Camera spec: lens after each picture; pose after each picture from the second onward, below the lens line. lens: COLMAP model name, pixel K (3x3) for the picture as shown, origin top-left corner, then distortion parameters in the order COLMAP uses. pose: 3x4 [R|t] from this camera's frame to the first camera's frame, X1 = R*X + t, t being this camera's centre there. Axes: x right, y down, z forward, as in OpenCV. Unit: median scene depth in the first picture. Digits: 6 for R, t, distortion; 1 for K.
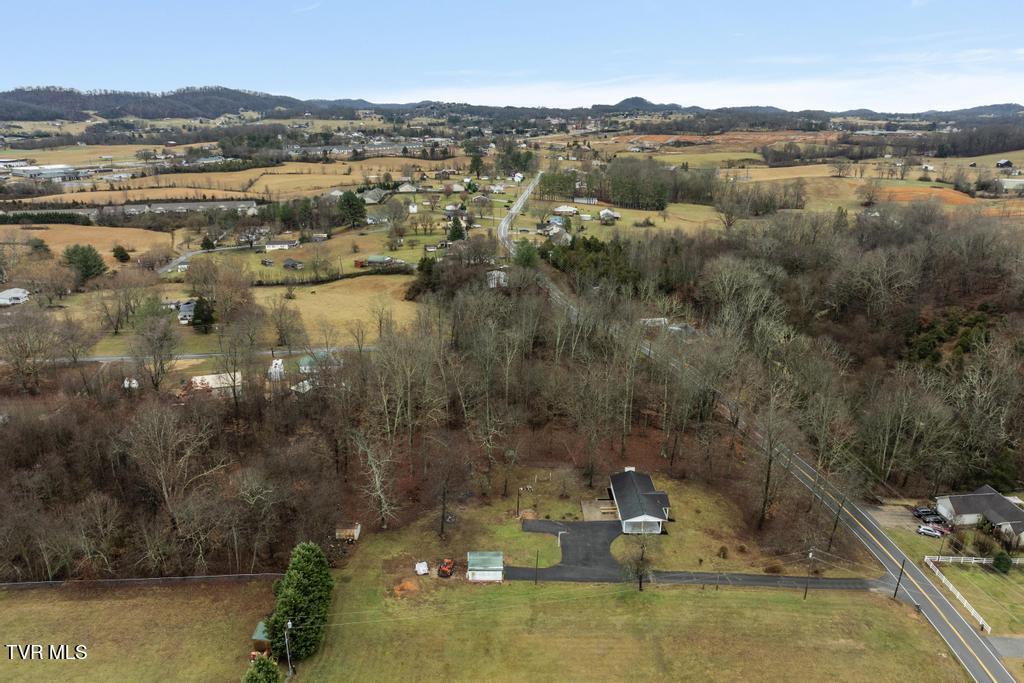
lens RADIAL K [[725.5, 0, 531.5], [0, 725.5, 353.6], [0, 0, 1]] dist [-0.041339, 0.005129]
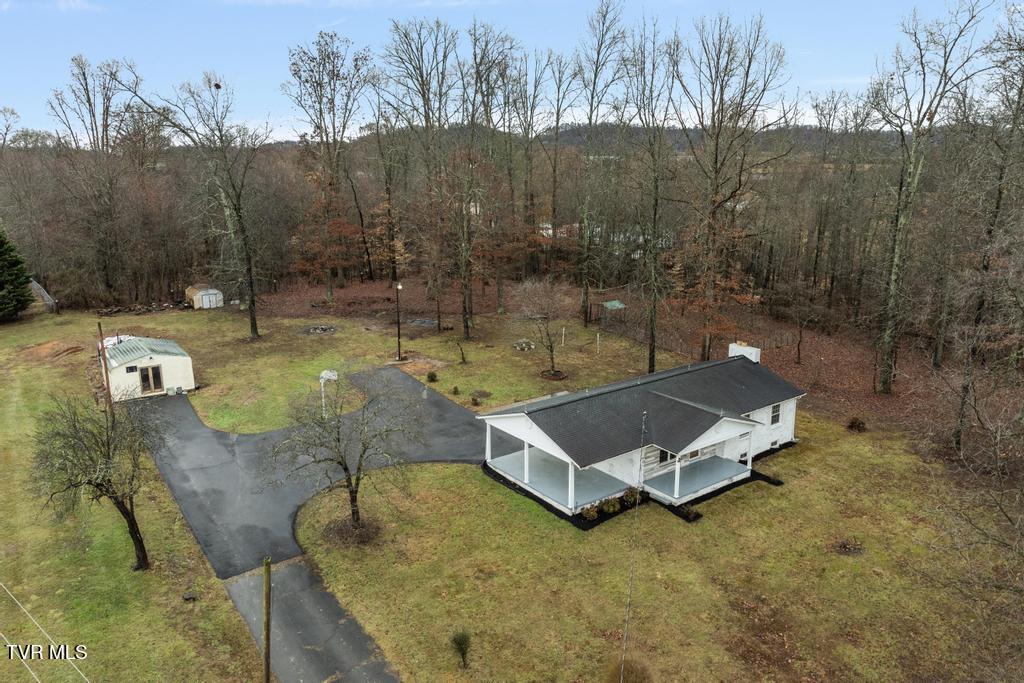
lens RADIAL K [[728.8, 0, 522.1], [0, 728.8, 357.2], [0, 0, 1]] dist [-0.046106, 0.004867]
pose [[0.574664, 0.207767, -0.791577, 0.114555], [-0.259801, 0.963520, 0.064289, 0.059132], [0.776058, 0.168708, 0.607678, 0.266011]]
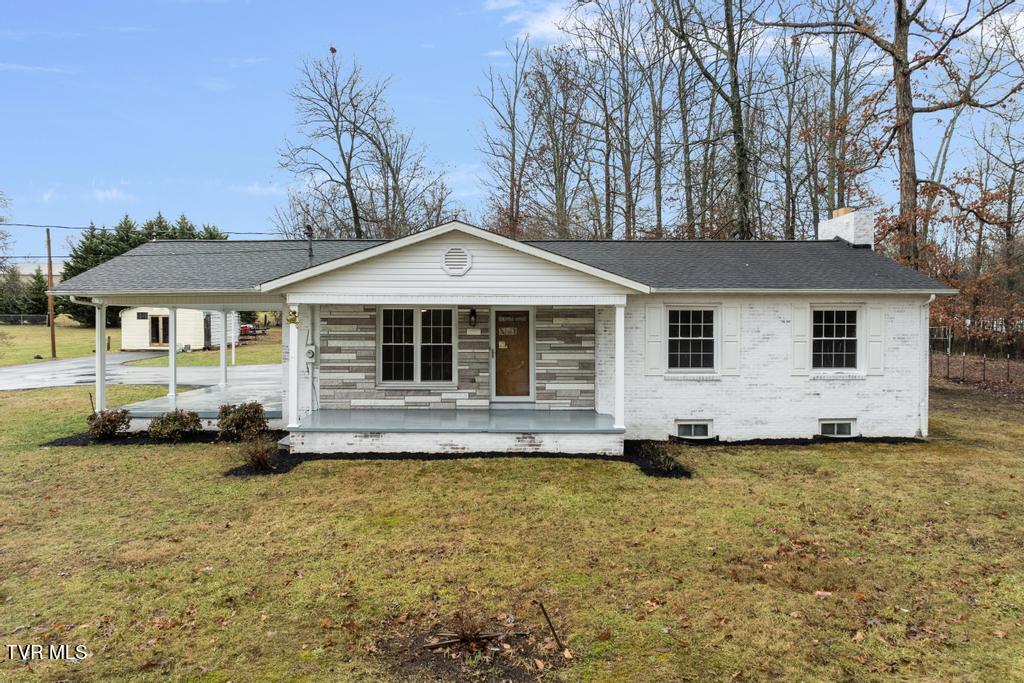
lens RADIAL K [[733.2, 0, 492.4], [0, 733.2, 341.9], [0, 0, 1]] dist [-0.003091, 0.001026]
pose [[-0.016086, 0.027137, -0.999502, 0.092546], [-0.334460, 0.941902, 0.030956, 0.068177], [0.942273, 0.334791, -0.006075, 0.338637]]
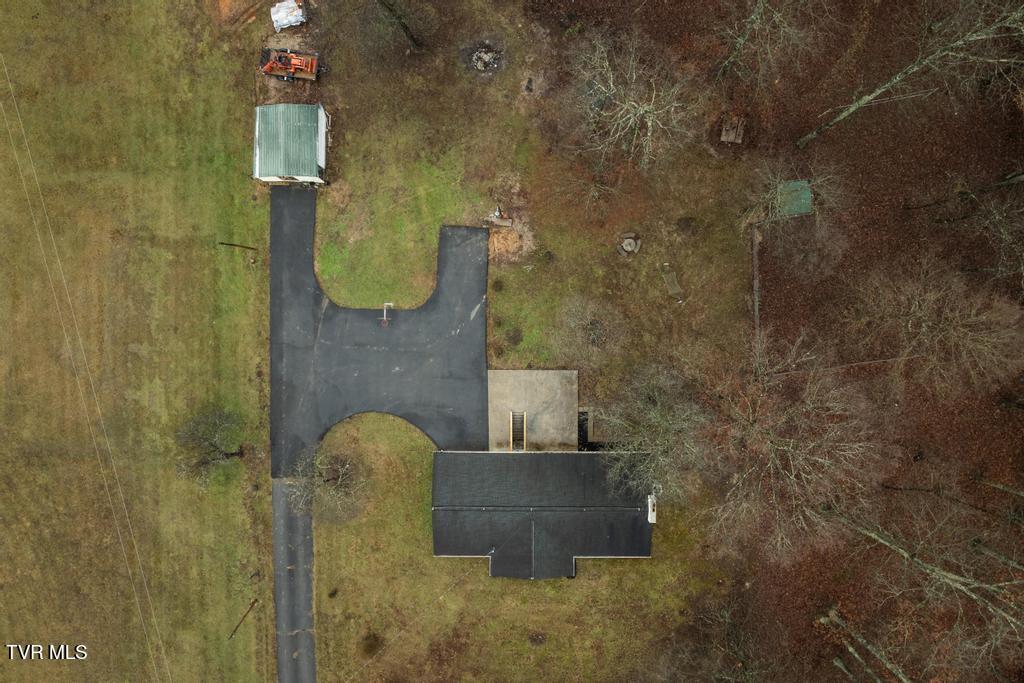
lens RADIAL K [[725.5, 0, 531.5], [0, 725.5, 353.6], [0, 0, 1]] dist [-0.041339, 0.005129]
pose [[-0.034011, 0.999326, 0.013831, 0.018663], [-0.317119, -0.023915, 0.948084, -0.063334], [0.947776, 0.027859, 0.317718, 0.291849]]
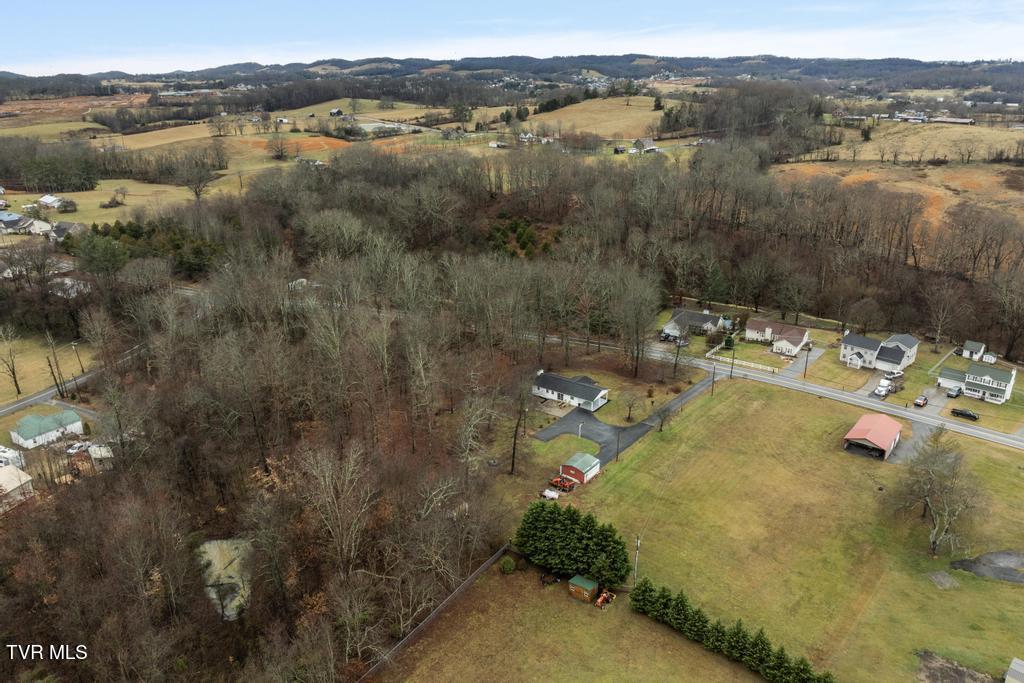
lens RADIAL K [[728.8, 0, 522.1], [0, 728.8, 357.2], [0, 0, 1]] dist [-0.046106, 0.004867]
pose [[0.591314, -0.302572, 0.747528, -0.262830], [0.263666, 0.948539, 0.175367, -0.026990], [-0.762121, 0.093400, 0.640663, 0.093691]]
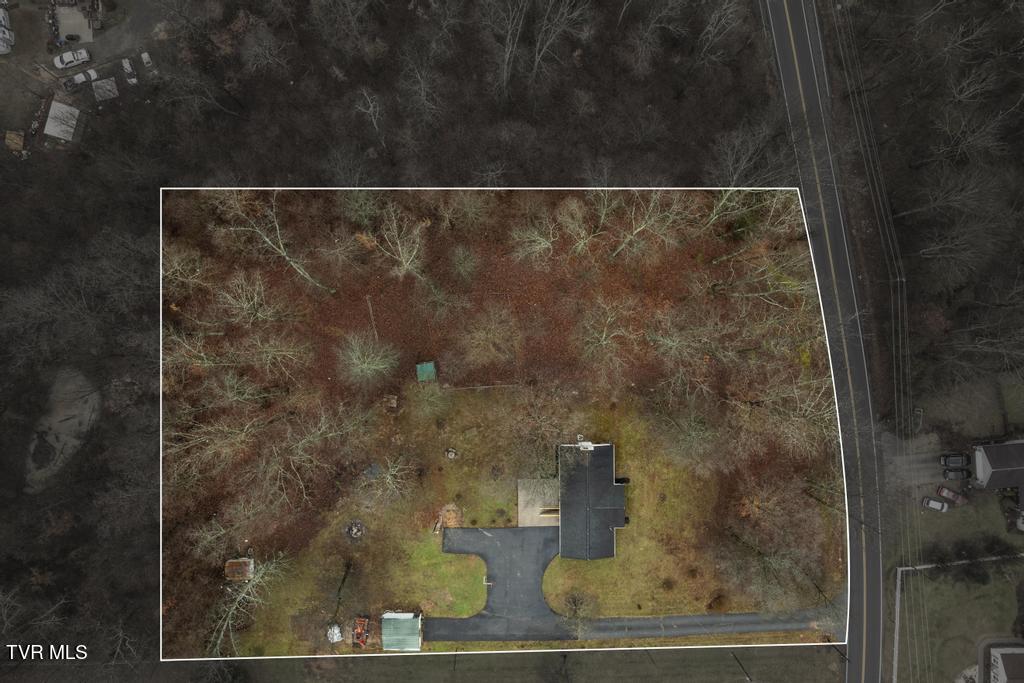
lens RADIAL K [[718.1, 0, 524.2], [0, 718.1, 338.1], [0, 0, 1]] dist [-0.045855, -0.005520]
pose [[0.999762, 0.020499, -0.007497, 0.026962], [0.000573, 0.318733, 0.947844, -0.201858], [0.021819, -0.947623, 0.318646, 0.311038]]
